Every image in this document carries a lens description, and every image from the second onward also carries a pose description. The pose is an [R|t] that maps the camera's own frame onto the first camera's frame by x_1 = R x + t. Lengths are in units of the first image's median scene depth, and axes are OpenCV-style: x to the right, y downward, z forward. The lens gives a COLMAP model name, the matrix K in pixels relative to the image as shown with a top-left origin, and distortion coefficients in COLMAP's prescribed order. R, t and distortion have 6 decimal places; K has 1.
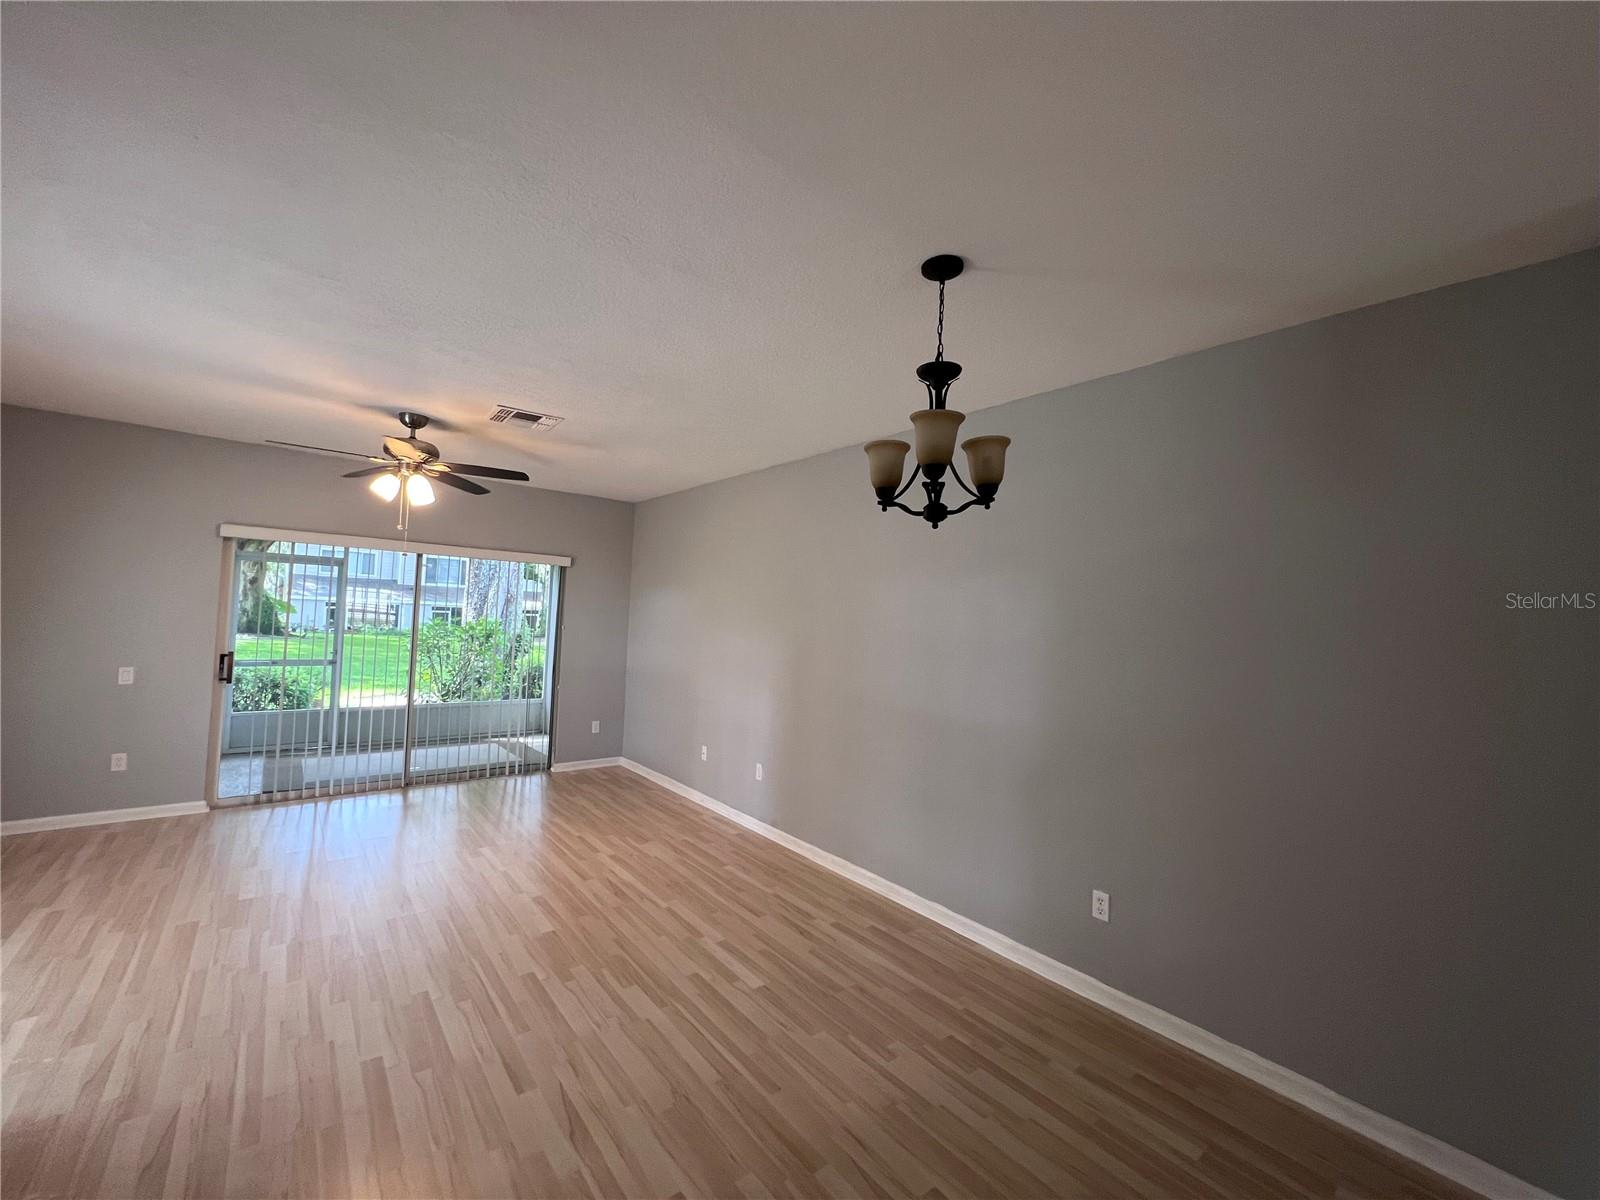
lens RADIAL K [[643.0, 0, 797.8], [0, 643.0, 602.1], [0, 0, 1]] dist [0.000761, 0.000239]
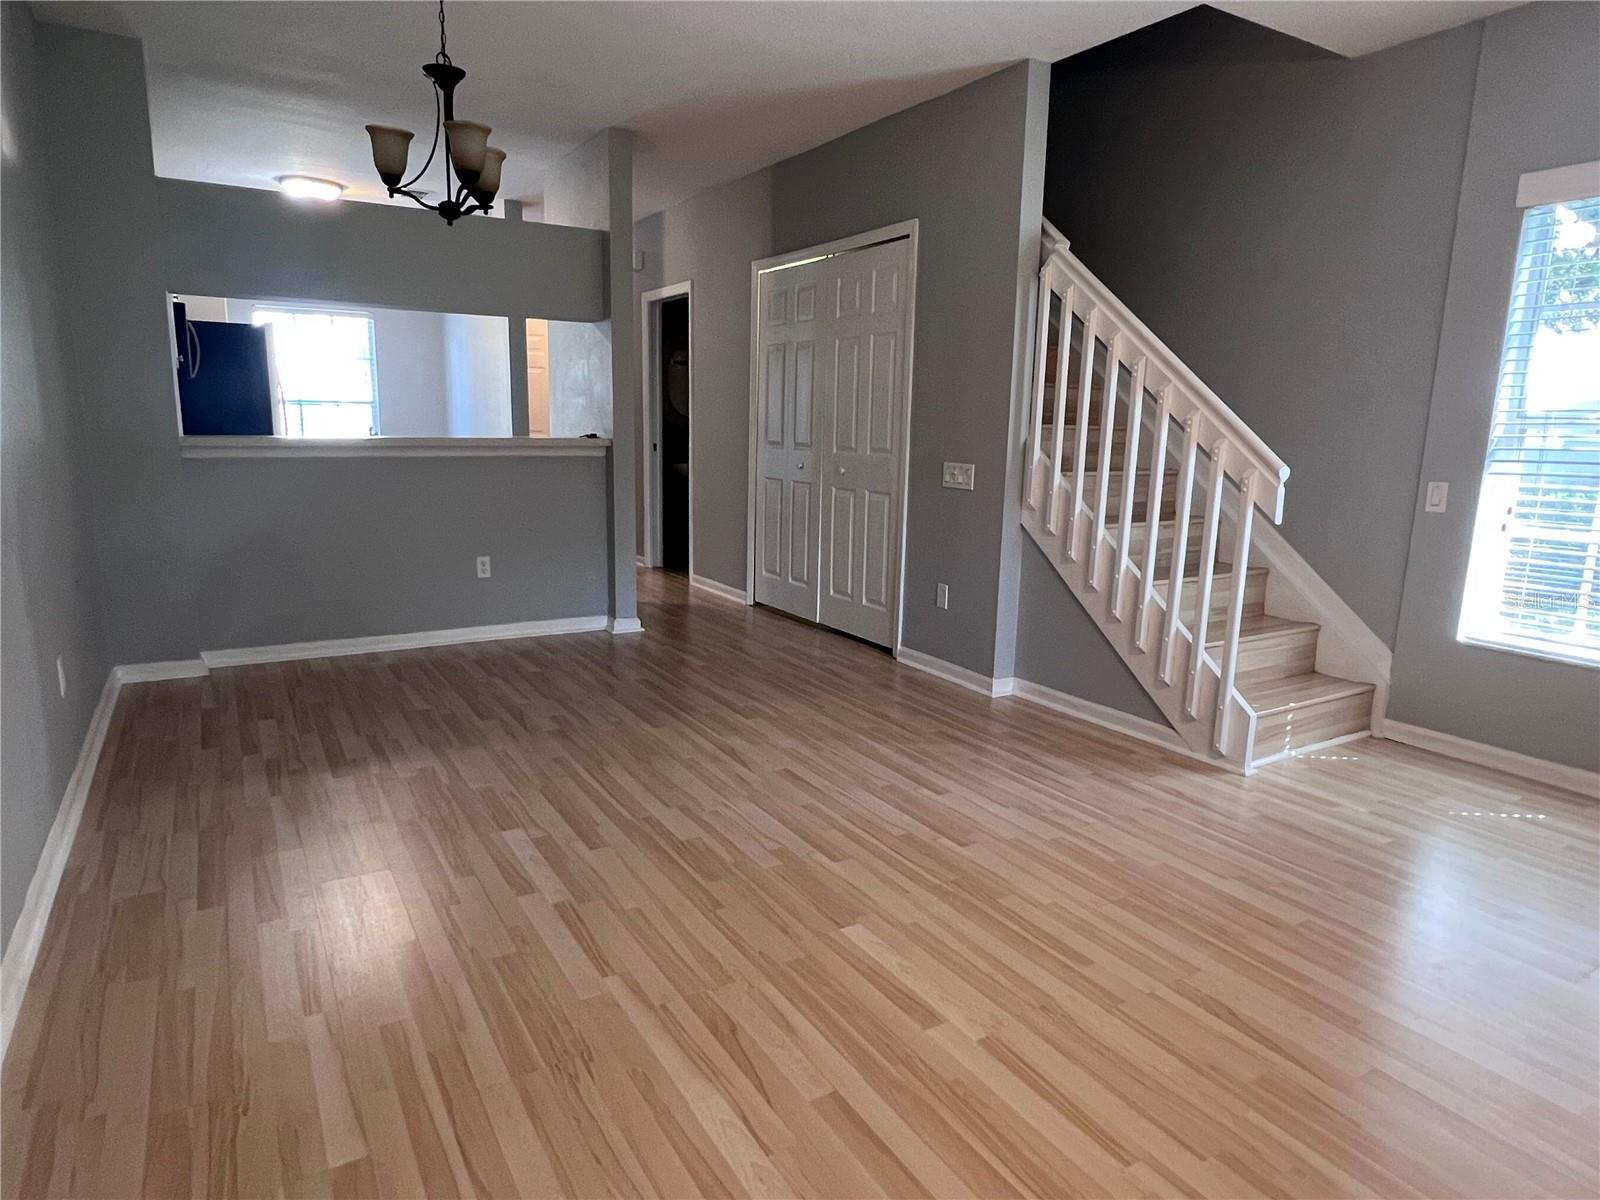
lens RADIAL K [[953.4, 0, 798.6], [0, 953.4, 605.7], [0, 0, 1]] dist [-0.004805, -0.000411]
pose [[-0.989275, -0.088501, 0.116204, -0.333514], [-0.067463, 0.982448, 0.173909, 0.108250], [-0.129556, 0.164204, -0.977882, 1.373237]]
